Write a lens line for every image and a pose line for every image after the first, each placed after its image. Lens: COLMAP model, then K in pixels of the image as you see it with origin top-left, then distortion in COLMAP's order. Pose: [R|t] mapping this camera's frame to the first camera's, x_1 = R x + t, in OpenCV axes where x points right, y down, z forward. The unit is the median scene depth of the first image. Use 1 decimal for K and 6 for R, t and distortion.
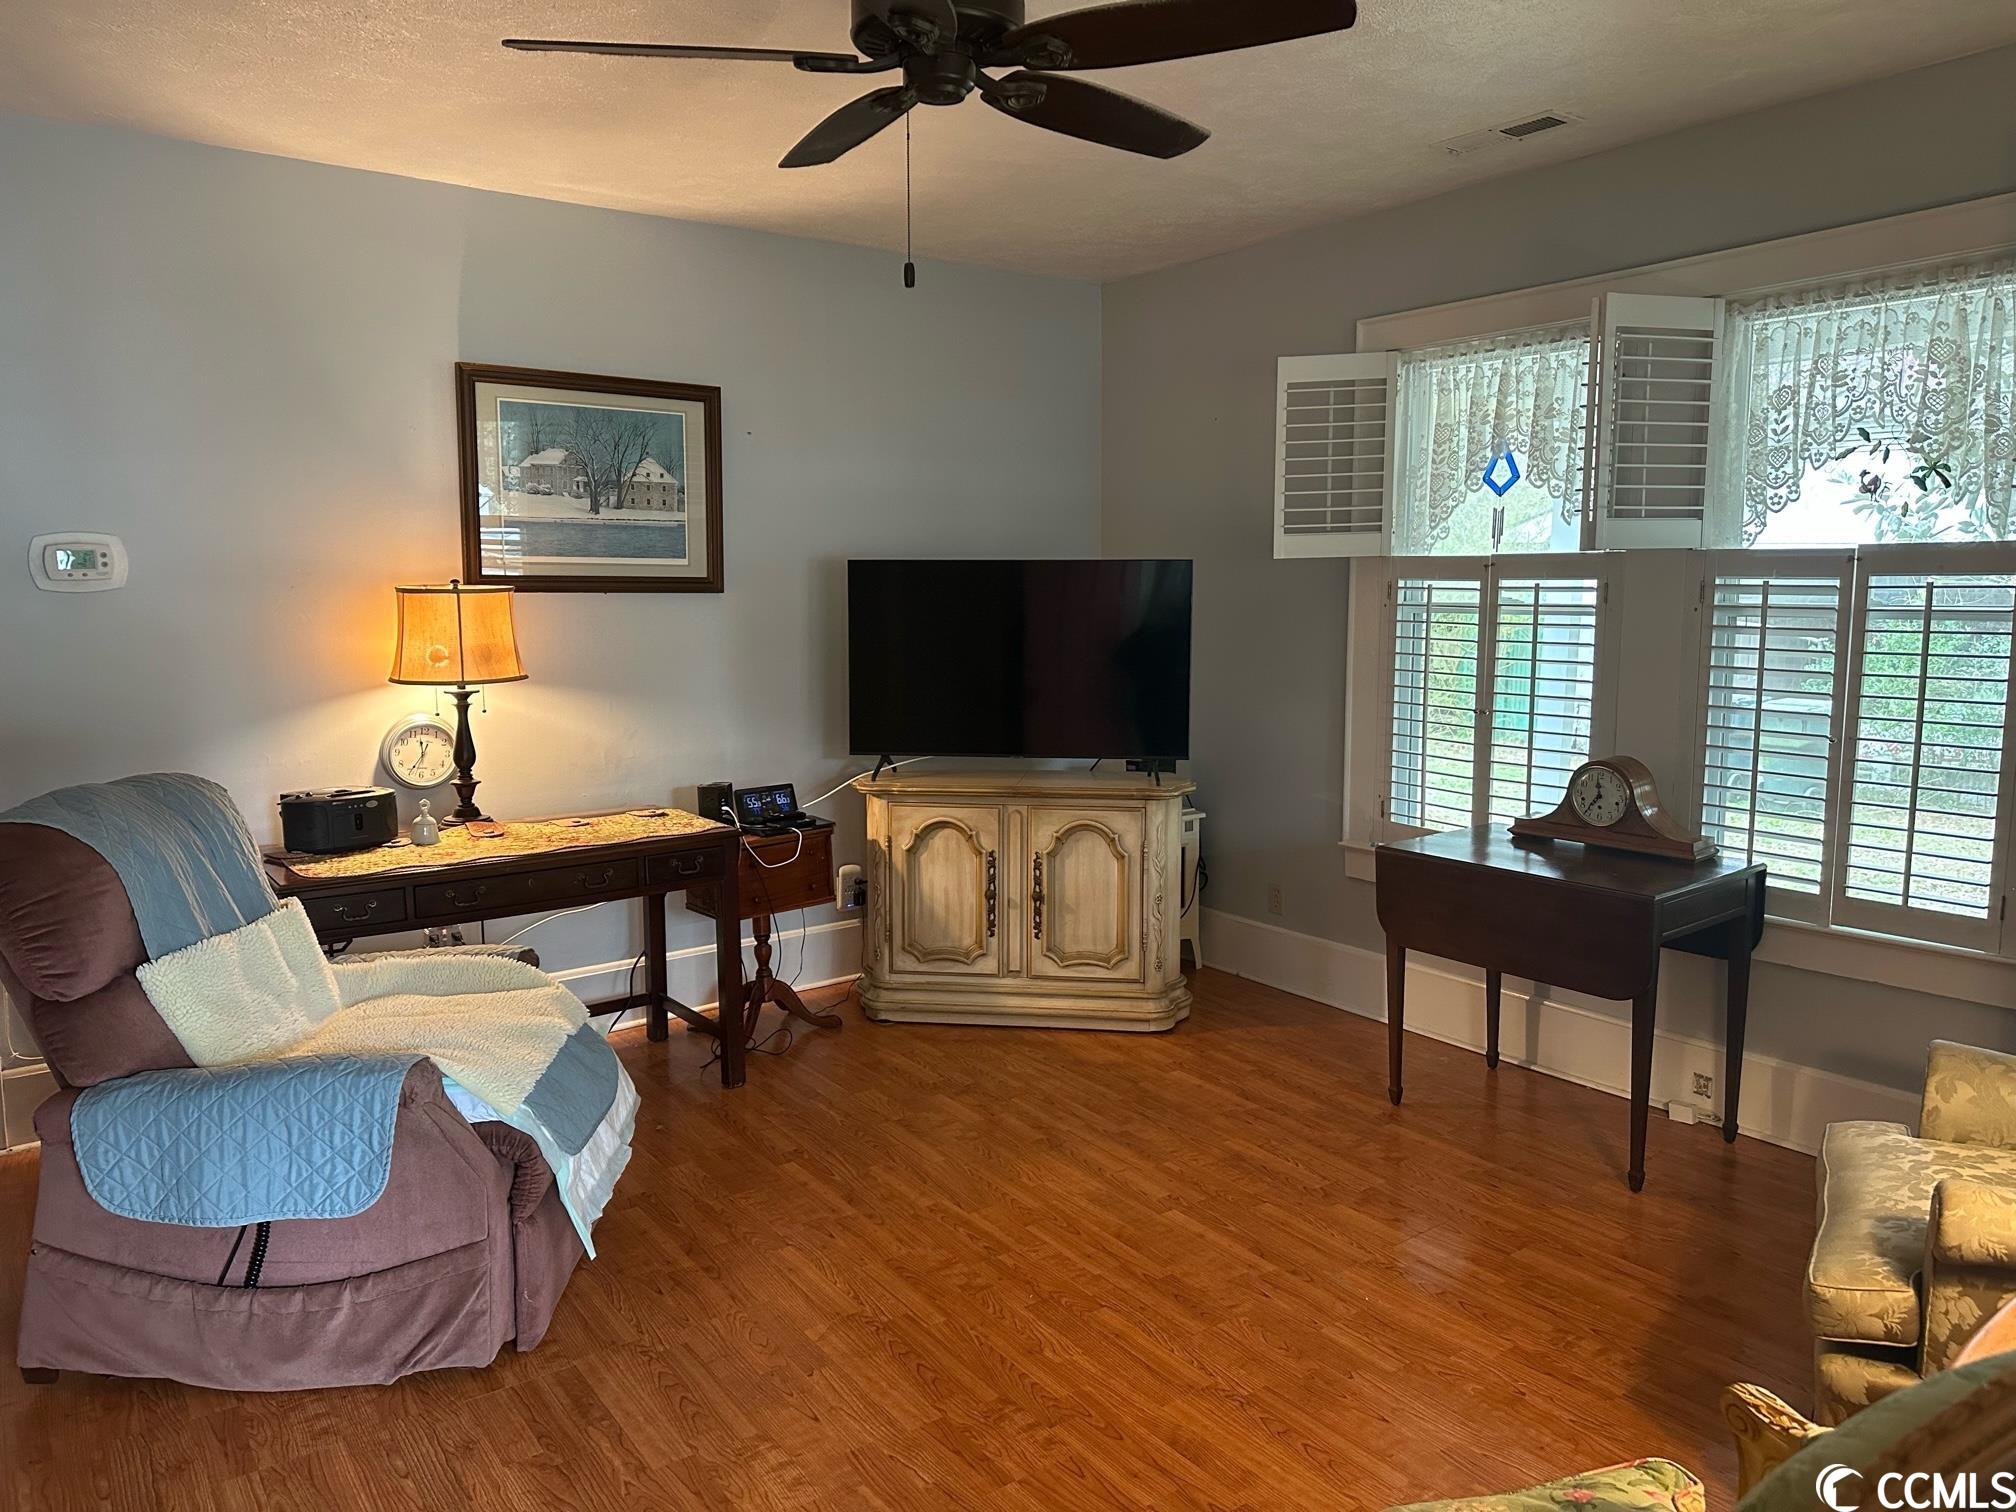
lens RADIAL K [[1392.7, 0, 1017.2], [0, 1392.7, 764.4], [0, 0, 1]] dist [0.141805, -0.247449]
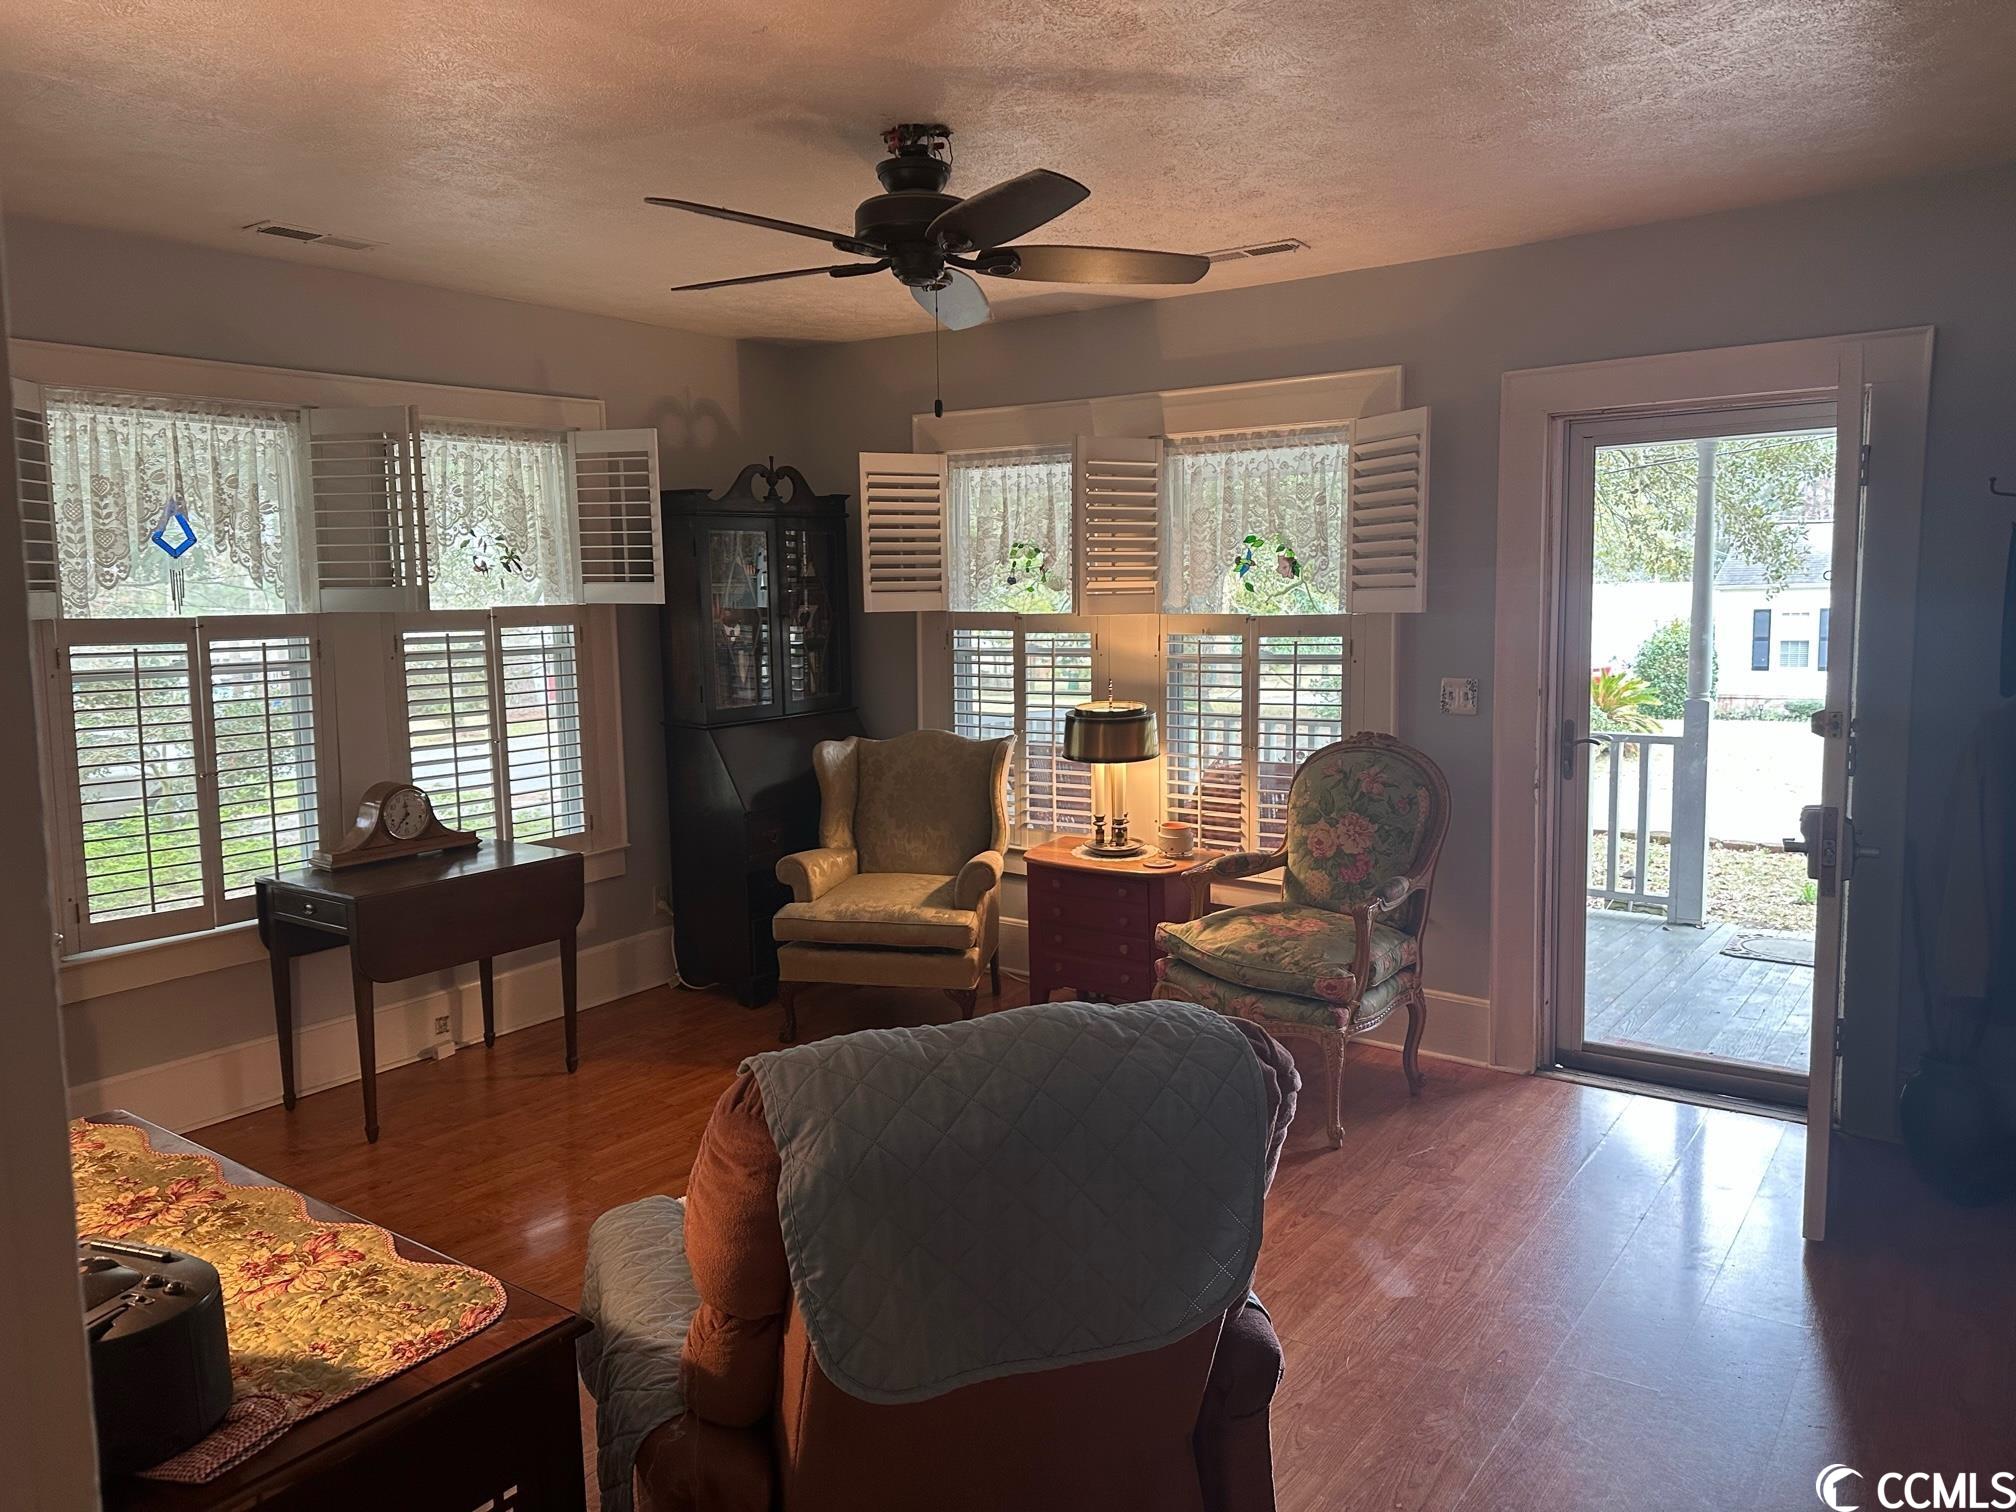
lens RADIAL K [[1392.7, 0, 1017.2], [0, 1392.7, 764.4], [0, 0, 1]] dist [0.141805, -0.247449]
pose [[-0.327625, -0.089685, 0.940542, -0.846849], [0.161945, 0.975421, 0.149422, -0.109233], [-0.930825, 0.201271, -0.305048, 0.838756]]
